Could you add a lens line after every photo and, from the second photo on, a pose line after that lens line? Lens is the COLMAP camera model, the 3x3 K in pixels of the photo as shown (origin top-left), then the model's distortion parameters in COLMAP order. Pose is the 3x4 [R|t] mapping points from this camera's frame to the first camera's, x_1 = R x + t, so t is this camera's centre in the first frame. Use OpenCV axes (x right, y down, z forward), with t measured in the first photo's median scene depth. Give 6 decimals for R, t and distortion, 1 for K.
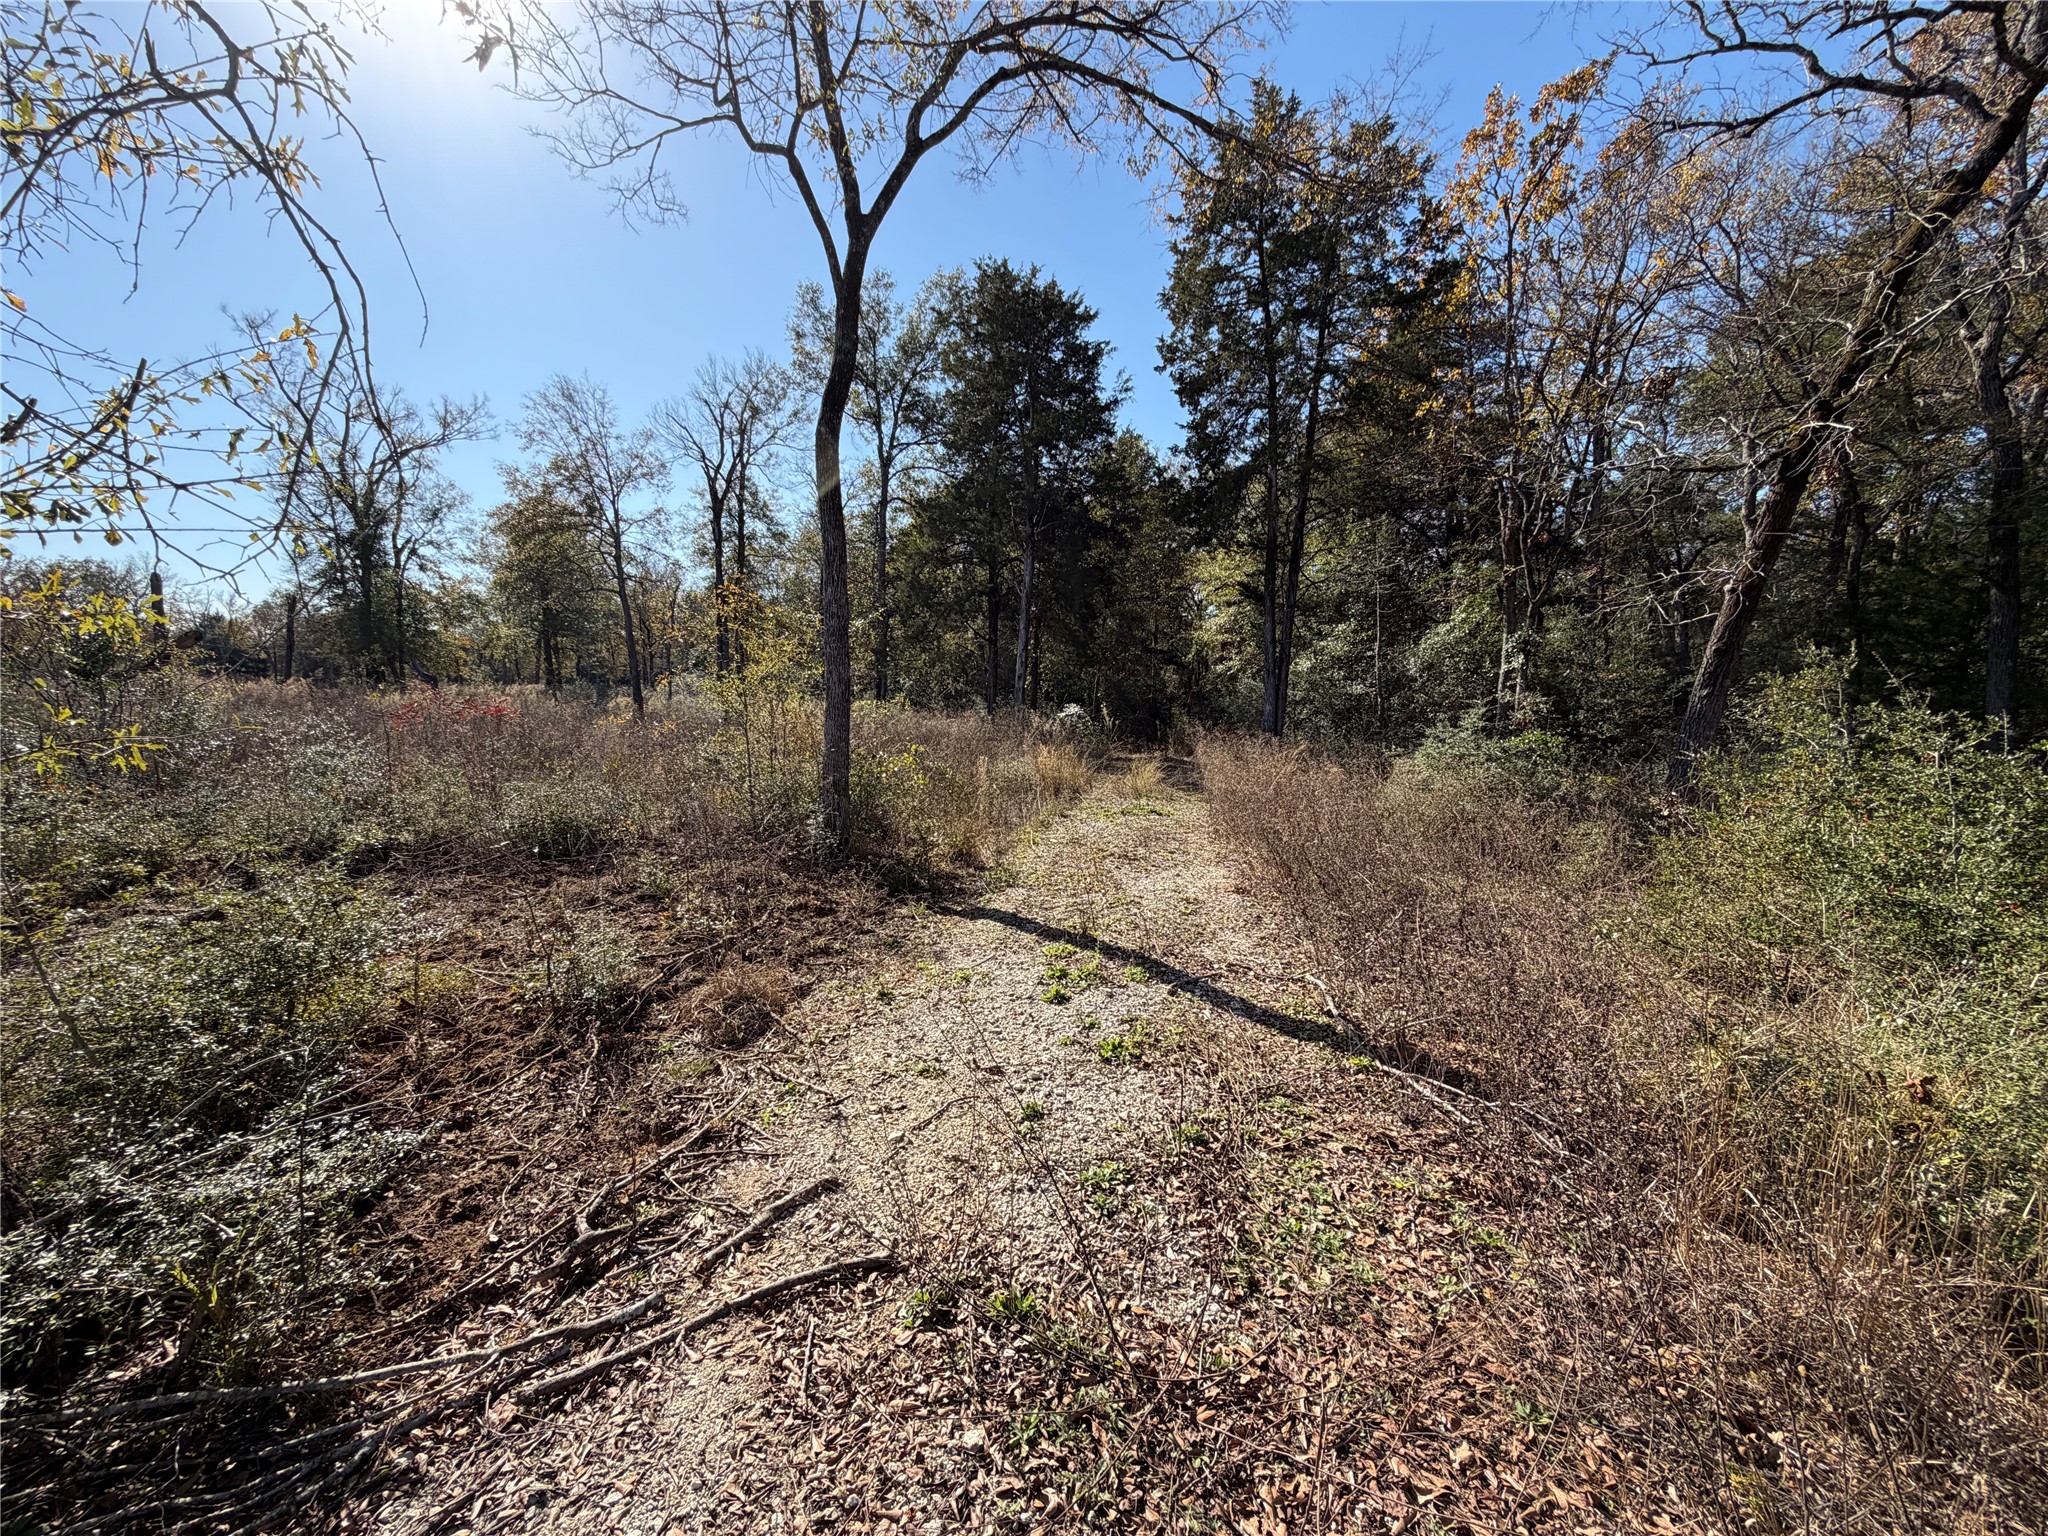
lens RADIAL K [[822.6, 0, 994.9], [0, 822.6, 782.9], [0, 0, 1]] dist [0.002019, -0.000152]
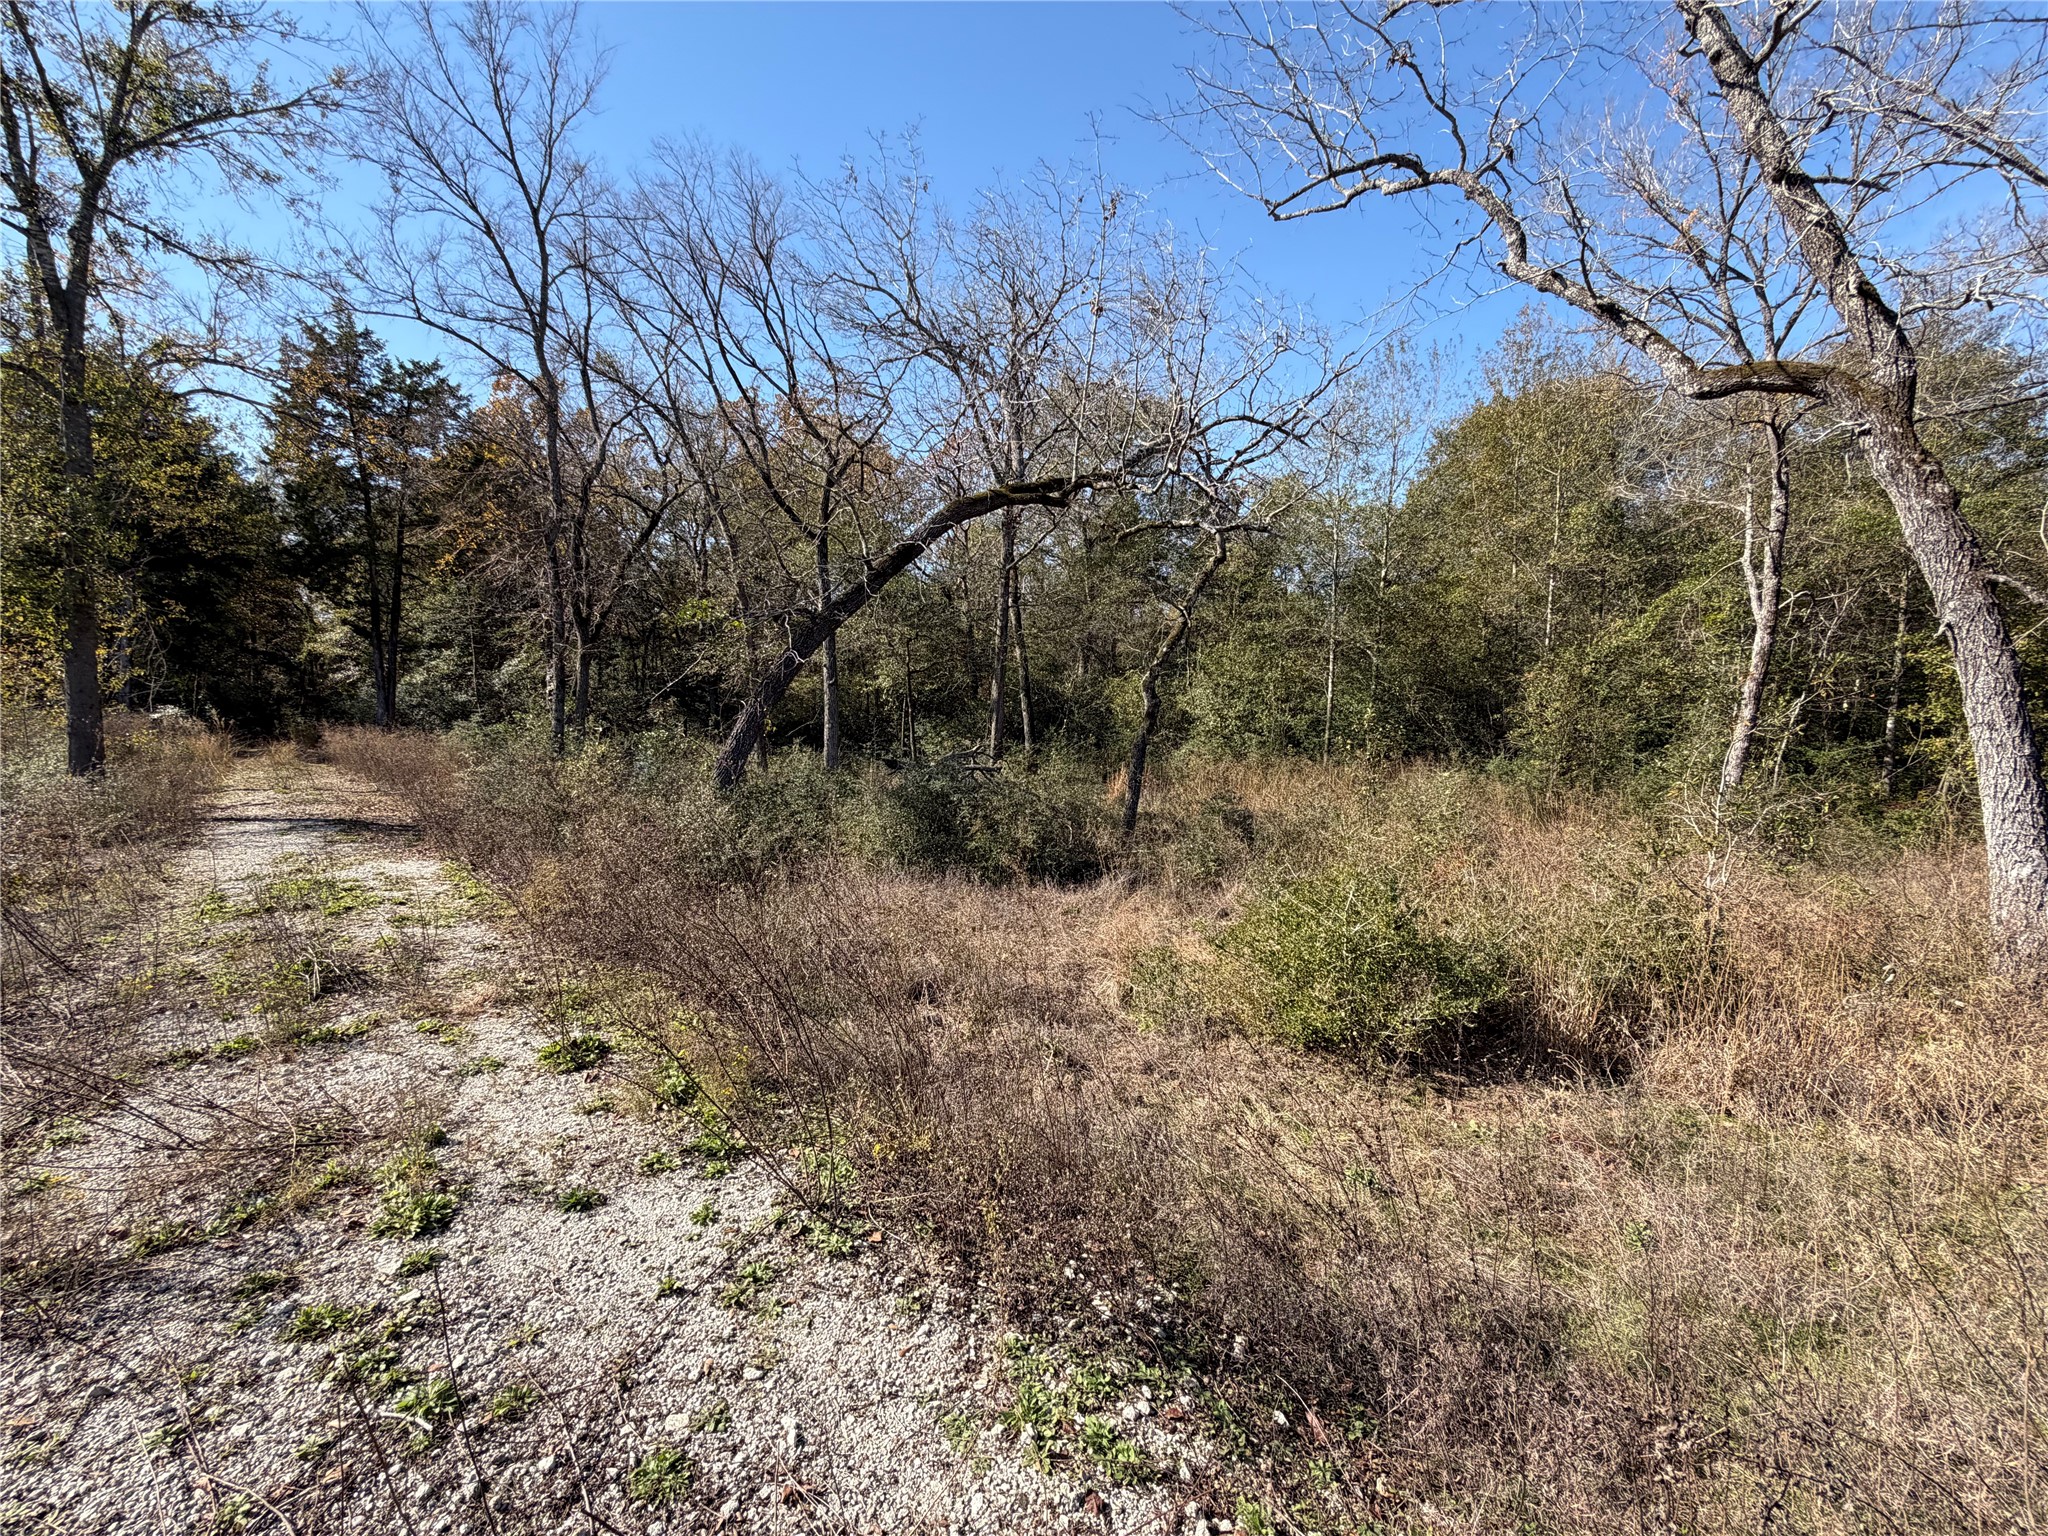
lens RADIAL K [[822.6, 0, 1030.6], [0, 822.6, 769.5], [0, 0, 1]] dist [0.002019, -0.000152]
pose [[0.573857, -0.051869, 0.817311, -0.181004], [0.066351, 0.997656, 0.016727, 0.056172], [-0.816263, 0.044630, 0.575953, -0.678040]]
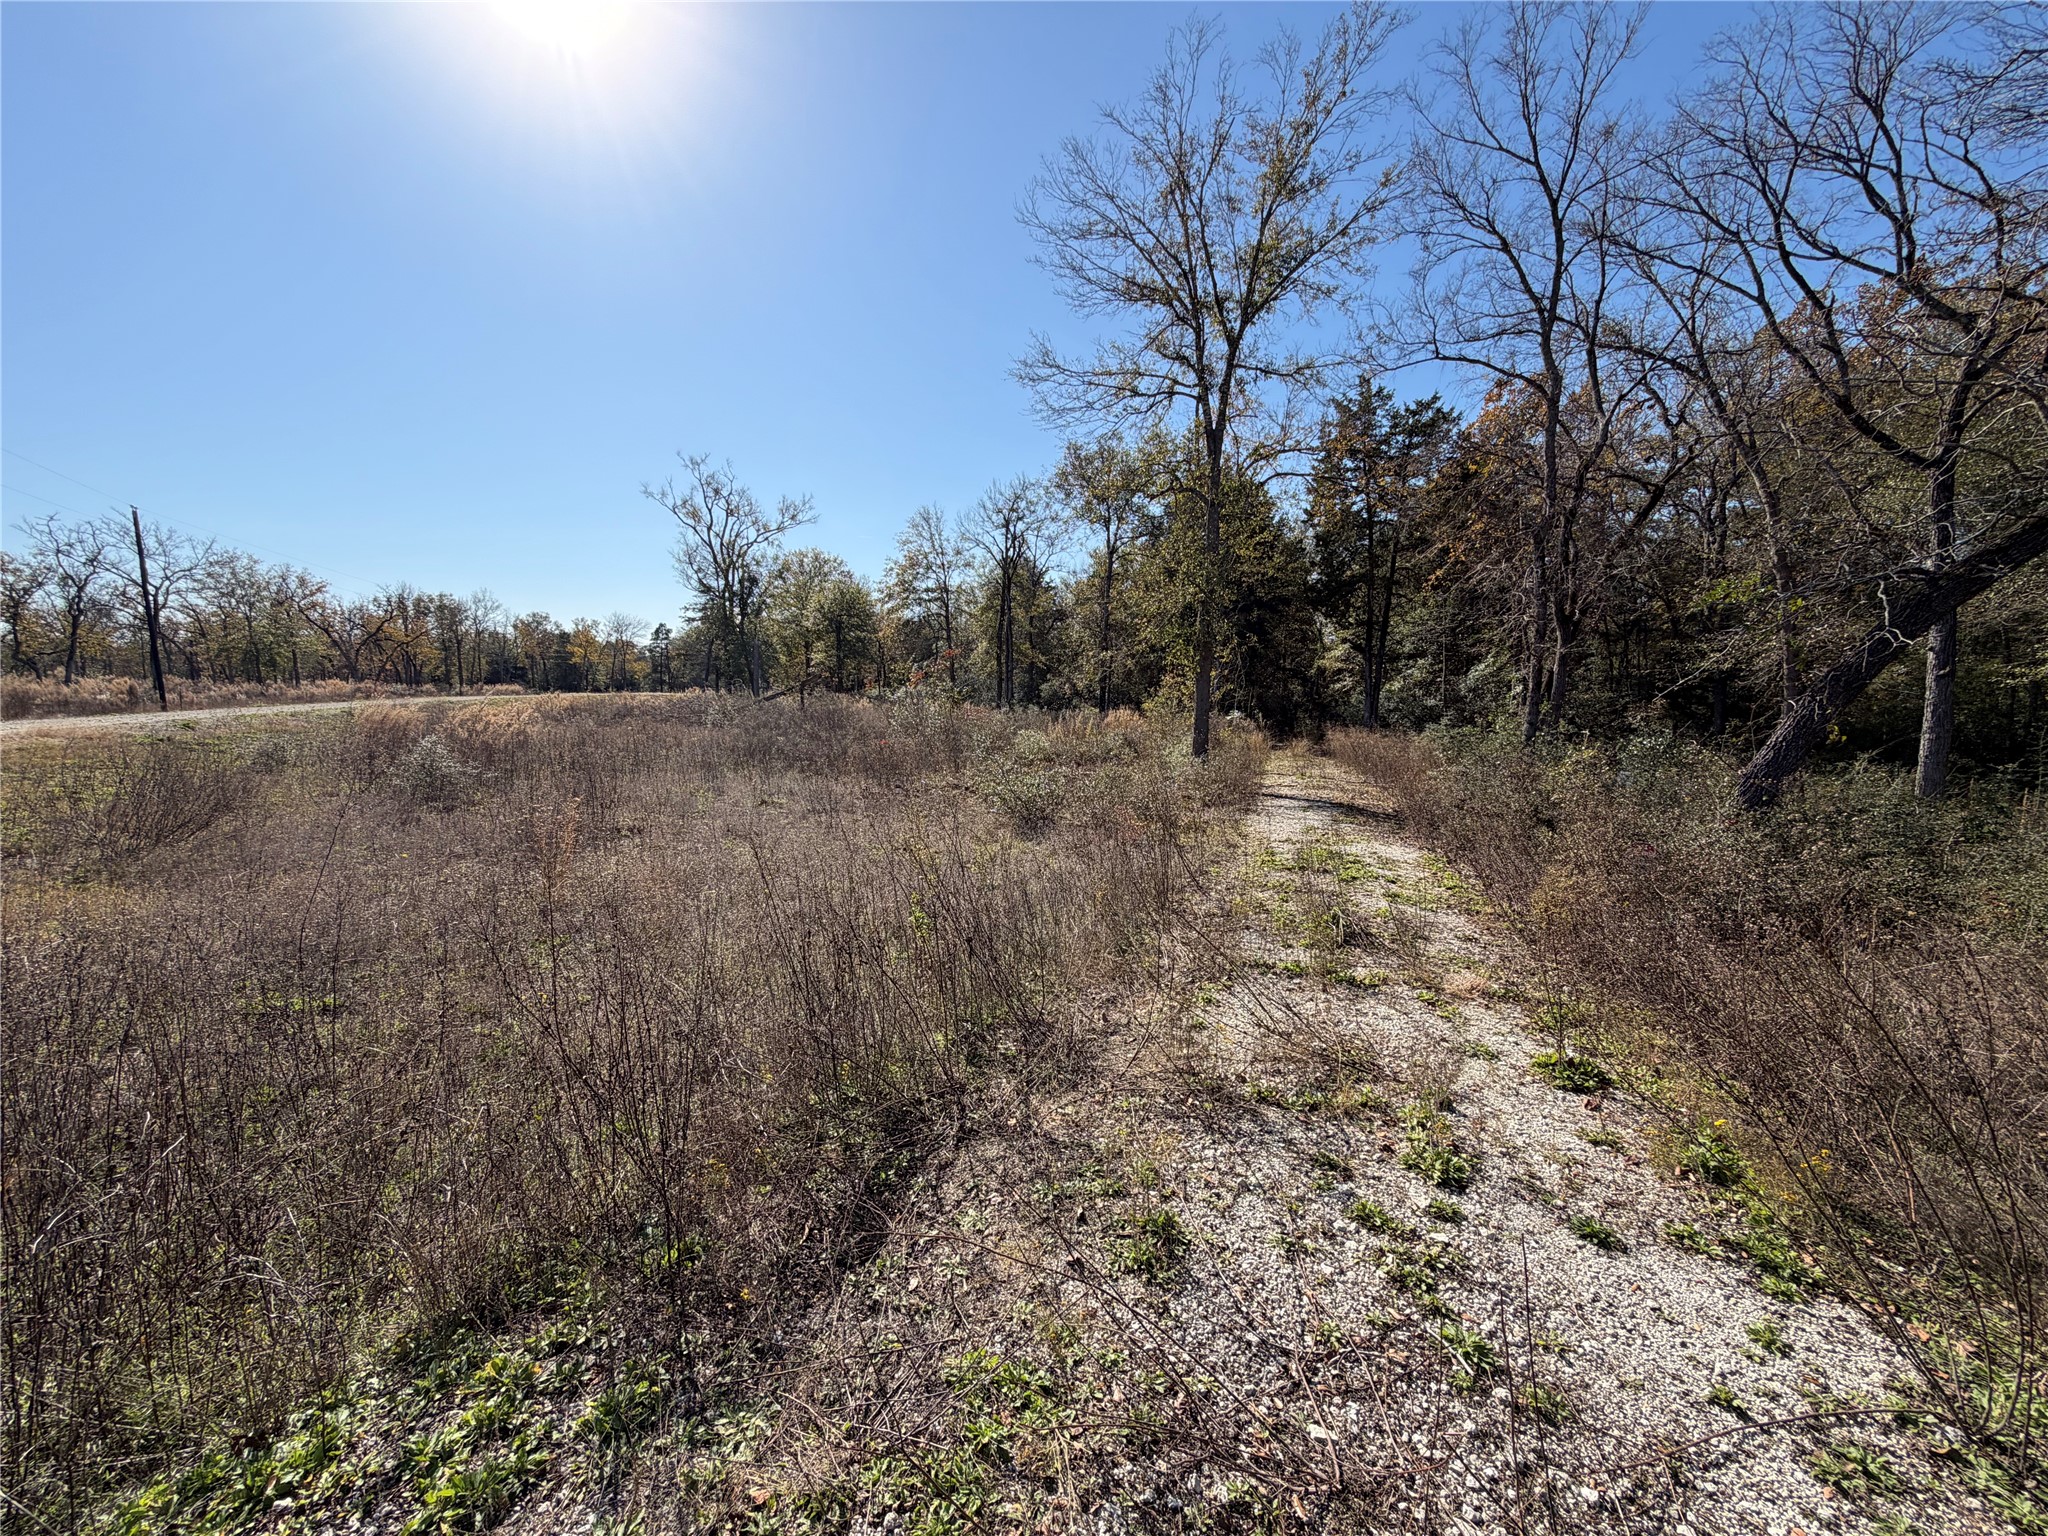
lens RADIAL K [[822.6, 0, 1009.7], [0, 822.6, 771.0], [0, 0, 1]] dist [0.002019, -0.000152]
pose [[0.994082, 0.015306, -0.107545, -0.191518], [-0.017066, 0.999735, -0.015464, 0.056662], [0.107280, 0.017208, 0.994080, -0.673715]]
